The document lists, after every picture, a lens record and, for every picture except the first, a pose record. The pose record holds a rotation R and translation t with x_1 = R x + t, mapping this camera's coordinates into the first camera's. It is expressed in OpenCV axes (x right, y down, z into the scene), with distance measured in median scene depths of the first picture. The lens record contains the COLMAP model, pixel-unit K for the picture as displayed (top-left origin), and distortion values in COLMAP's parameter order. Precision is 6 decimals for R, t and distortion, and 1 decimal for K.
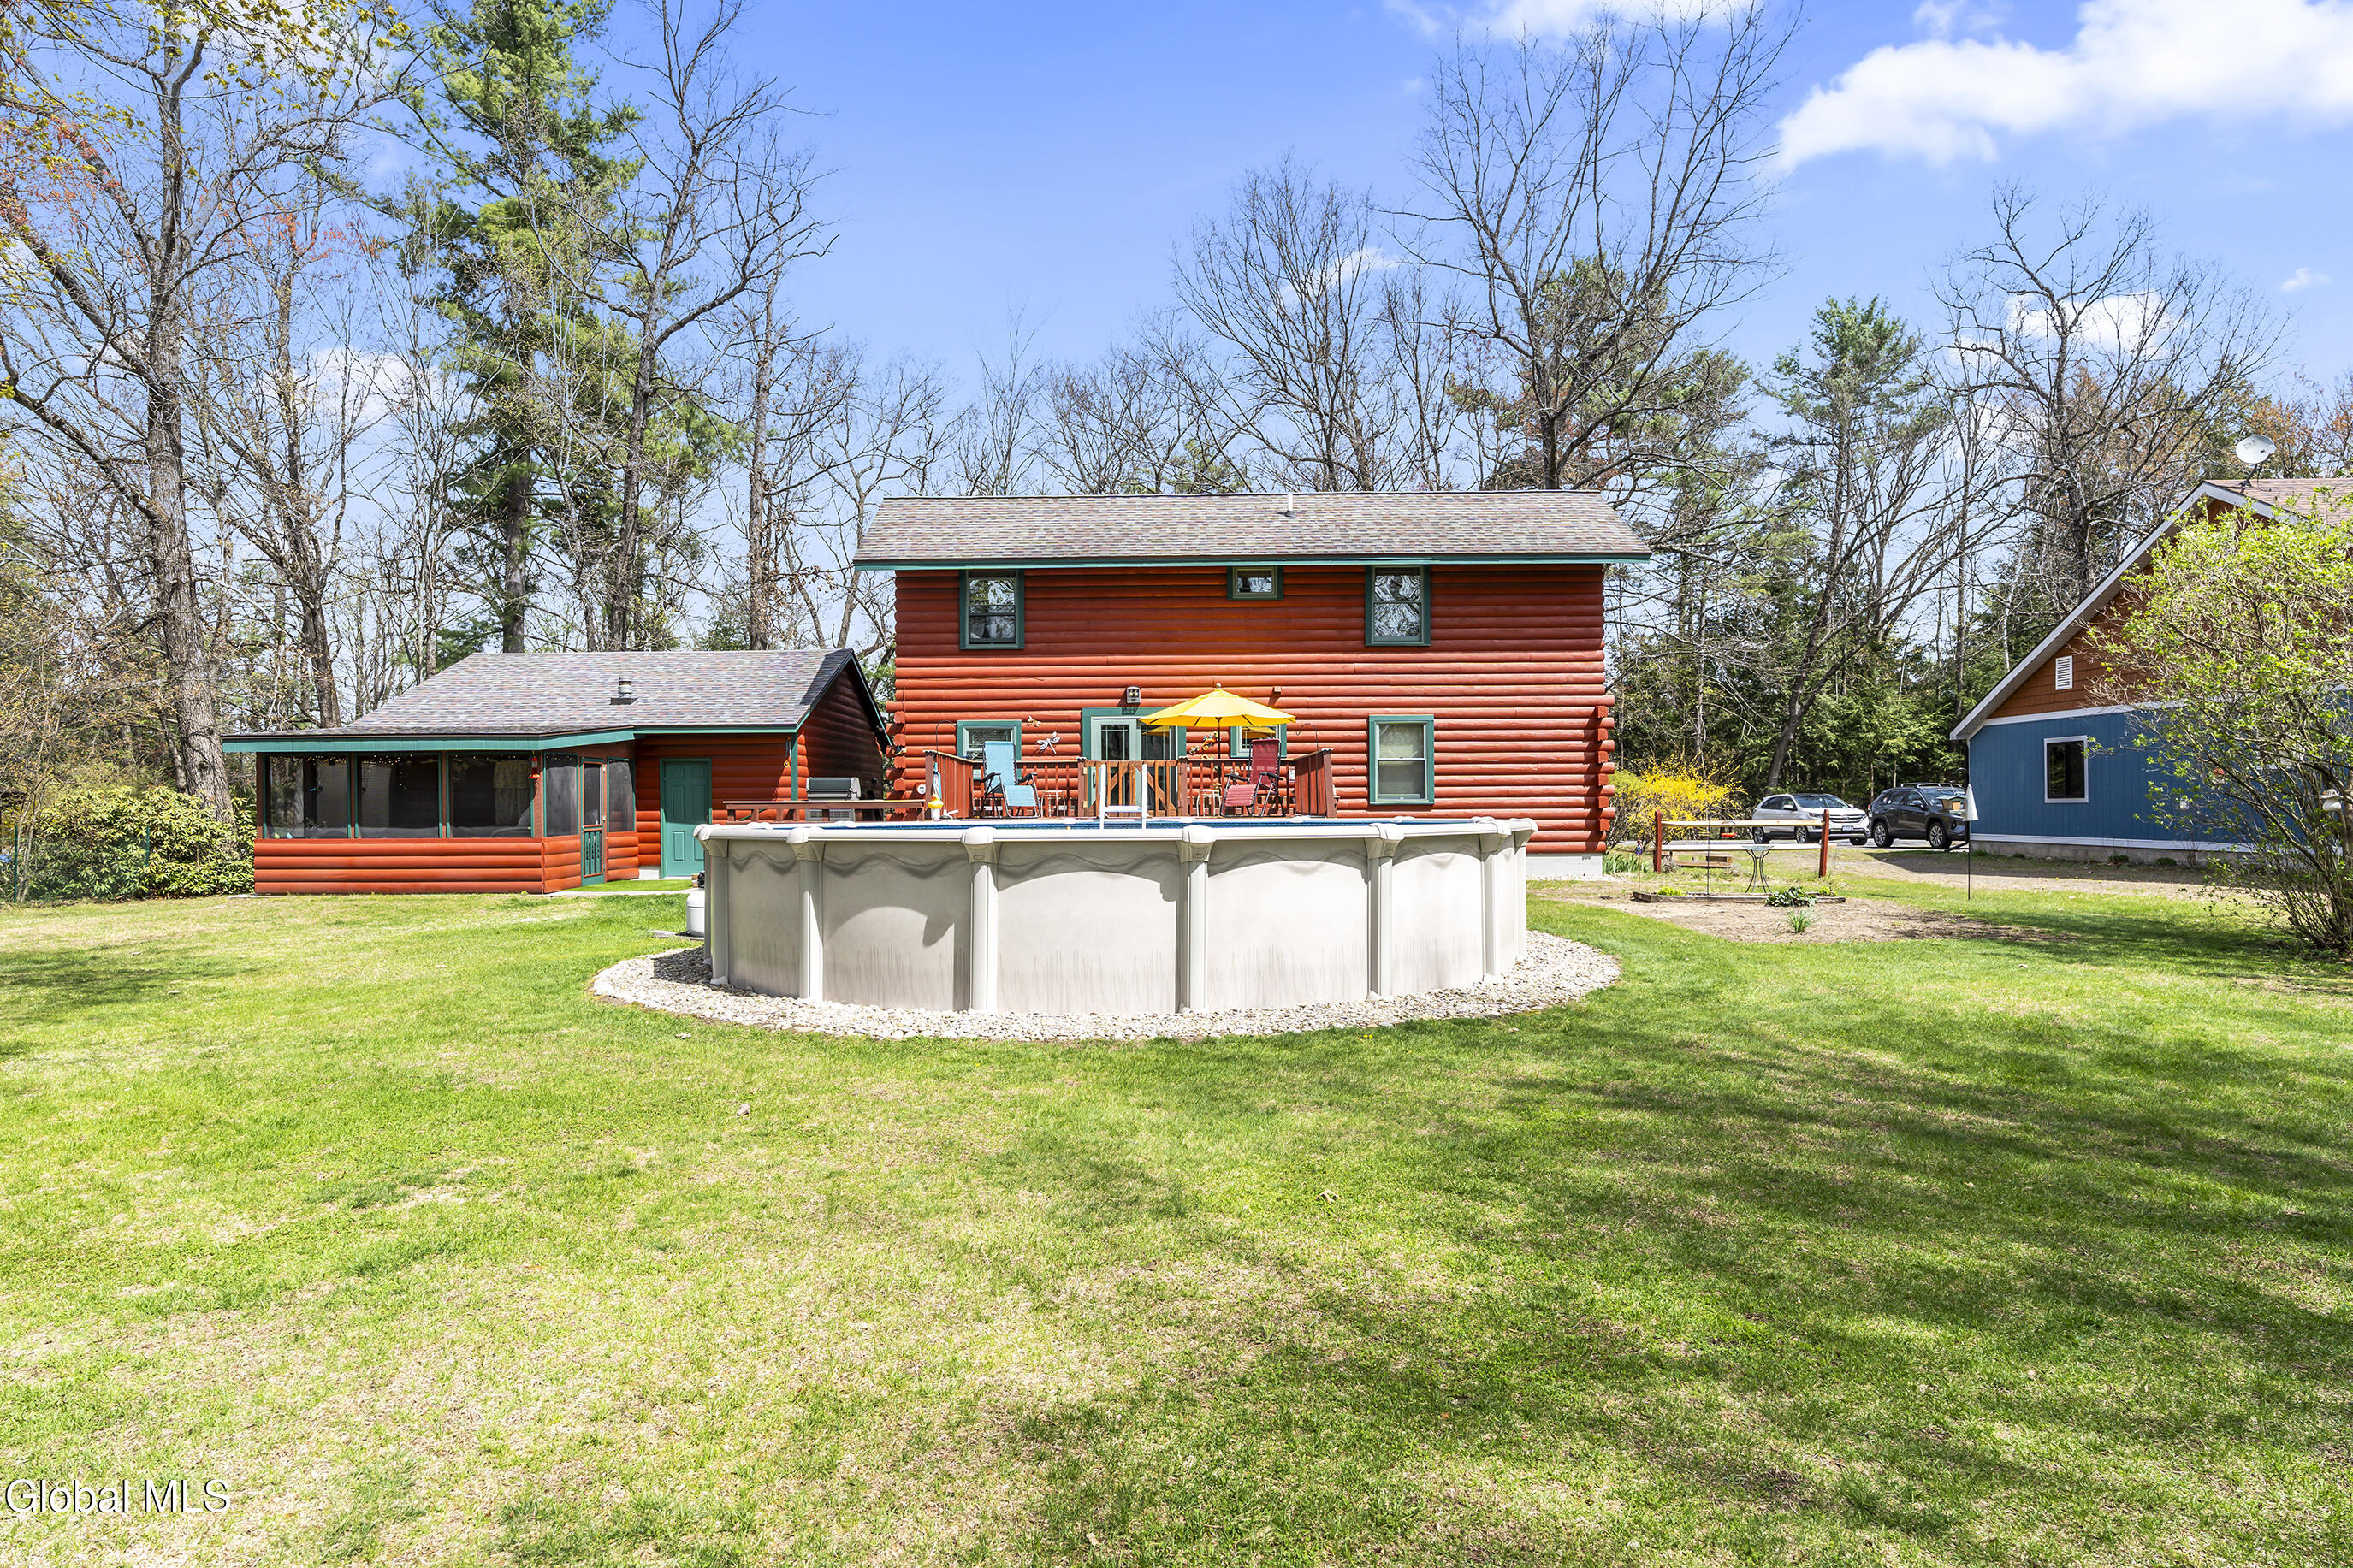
lens RADIAL K [[1348.8, 0, 1131.7], [0, 1348.8, 813.3], [0, 0, 1]] dist [0.003416, -0.002696]
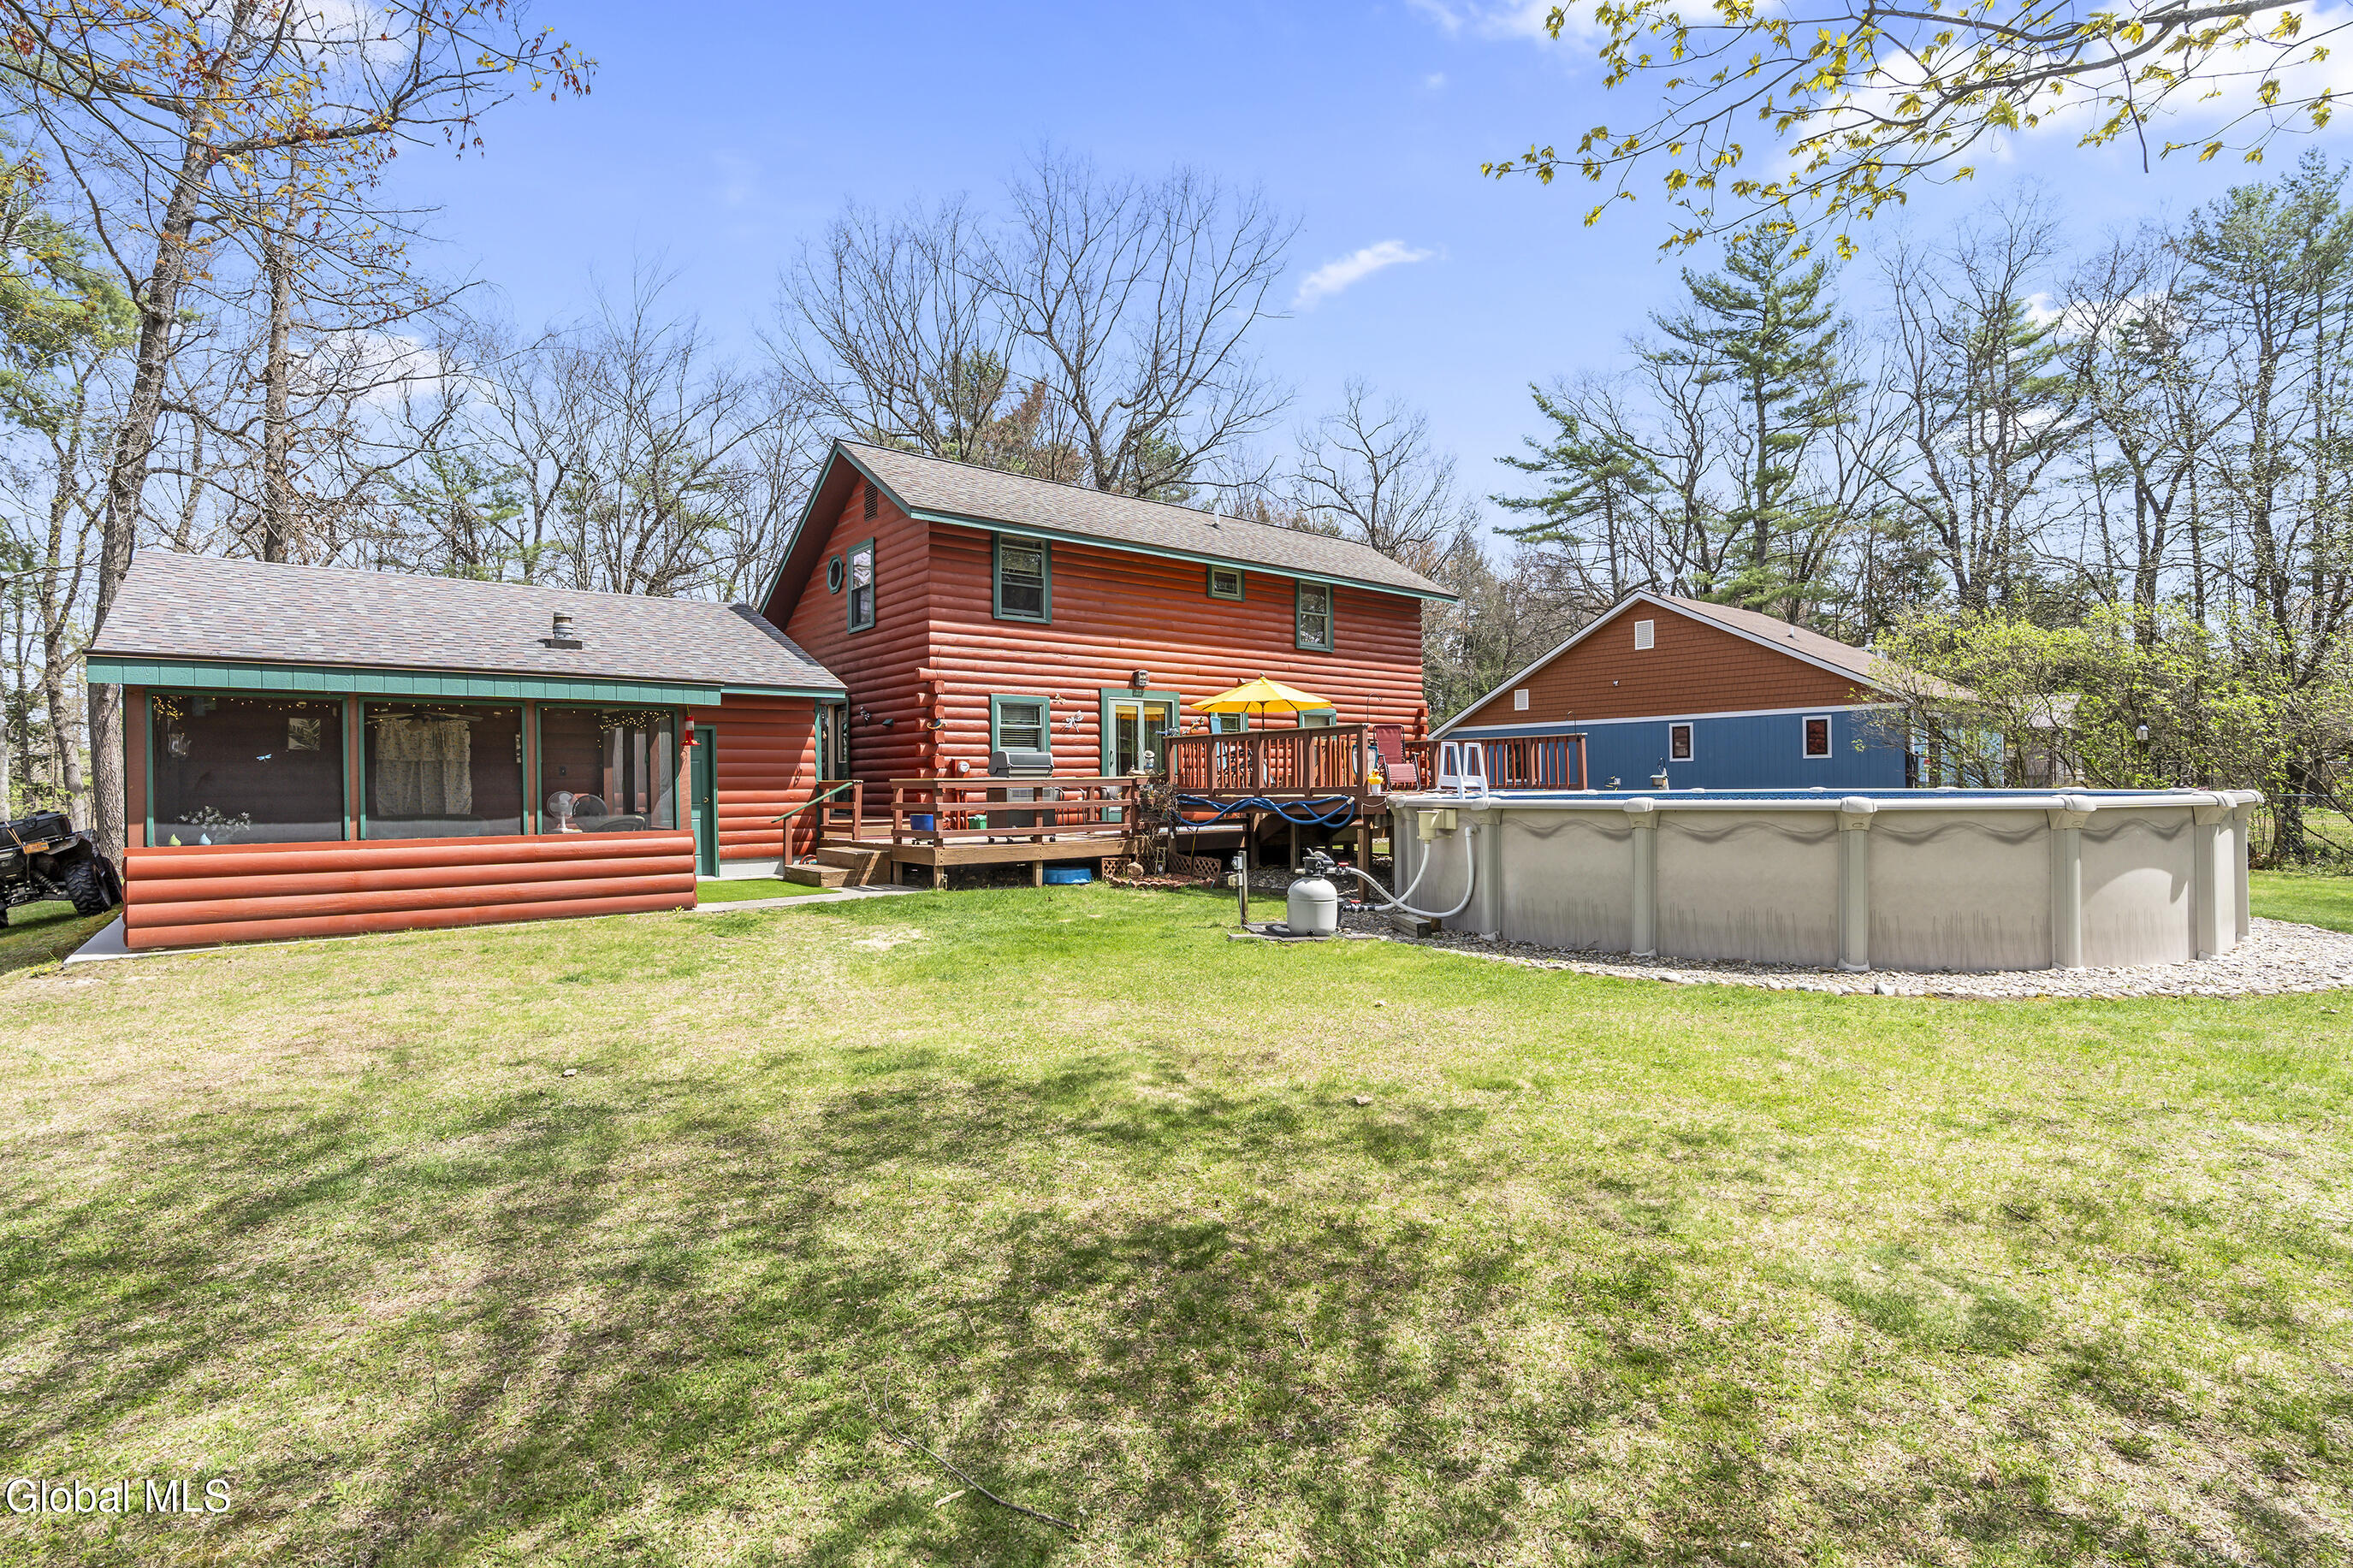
lens RADIAL K [[1097.7, 0, 1195.3], [0, 1097.7, 776.0], [0, 0, 1]] dist [-0.007768, 0.000691]
pose [[0.752422, 0.002469, 0.658677, -0.521529], [0.009736, 0.999842, -0.014870, 0.000799], [-0.658610, 0.017602, 0.752279, 0.334909]]
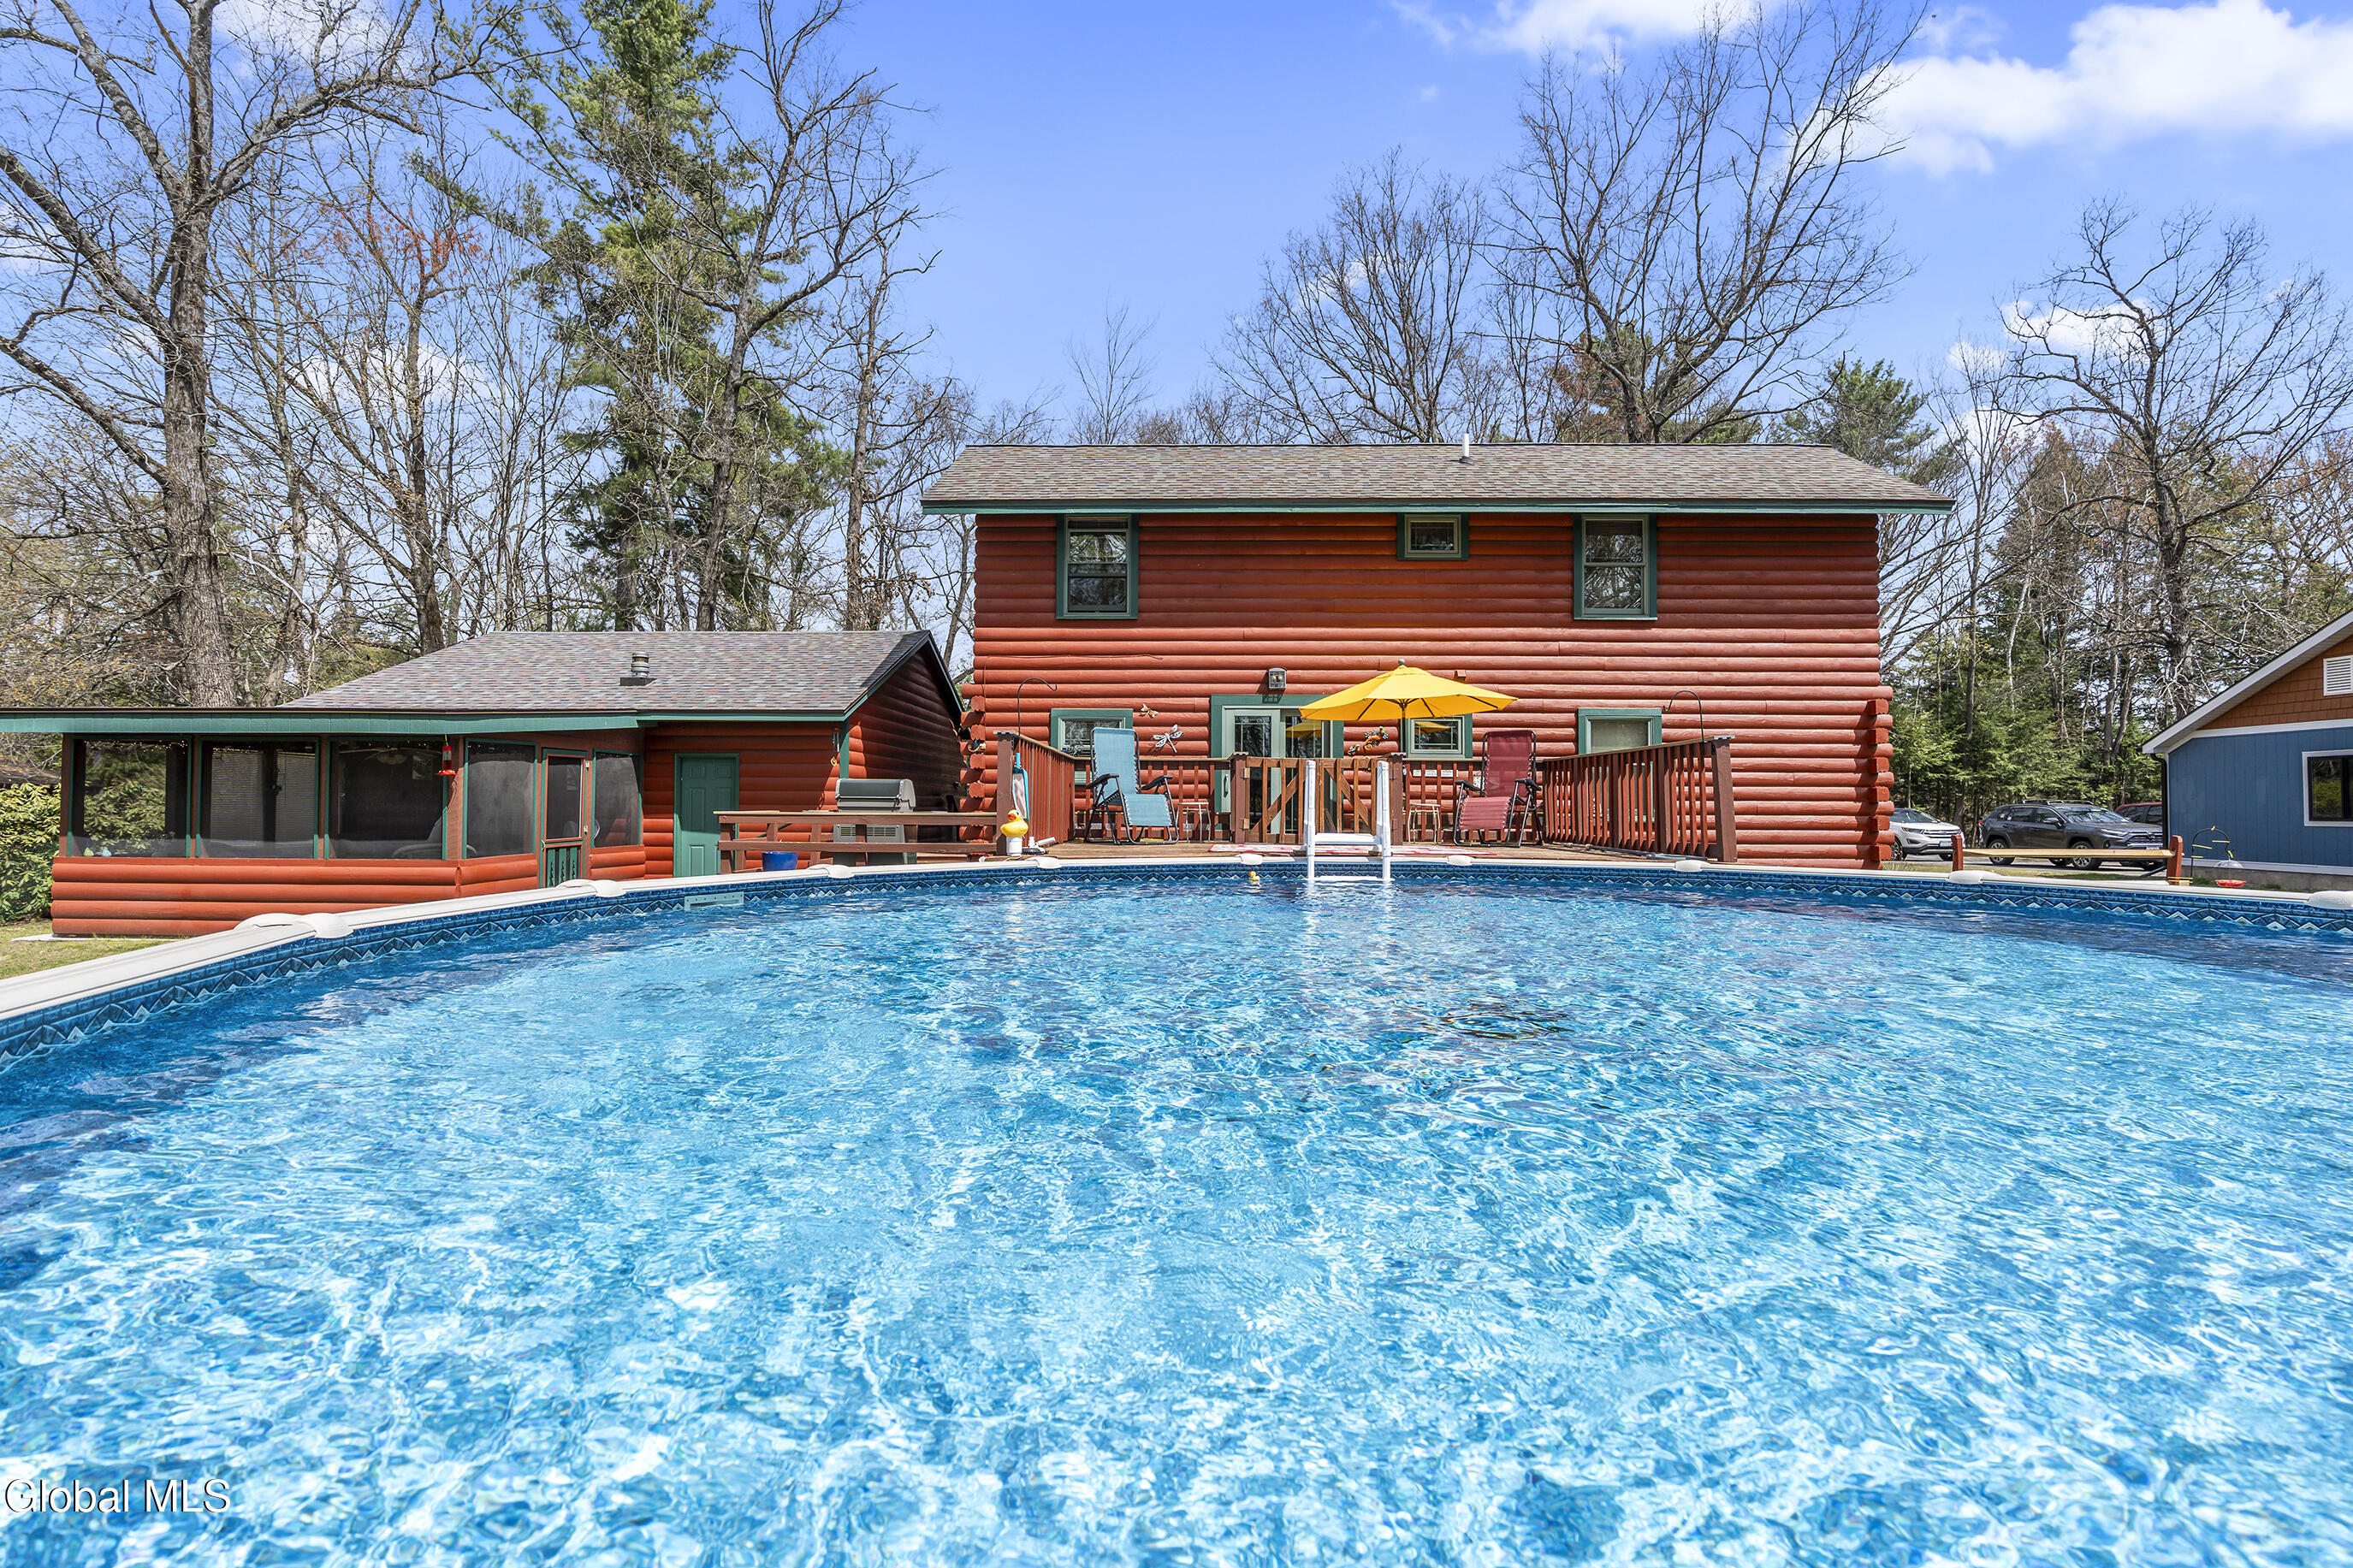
lens RADIAL K [[1057.0, 0, 1178.2], [0, 1057.0, 782.5], [0, 0, 1]] dist [-0.008207, 0.000517]
pose [[0.999916, 0.011717, -0.005506, -0.051642], [-0.011864, 0.999554, -0.027411, -0.009804], [0.005182, 0.027474, 0.999609, 0.384891]]
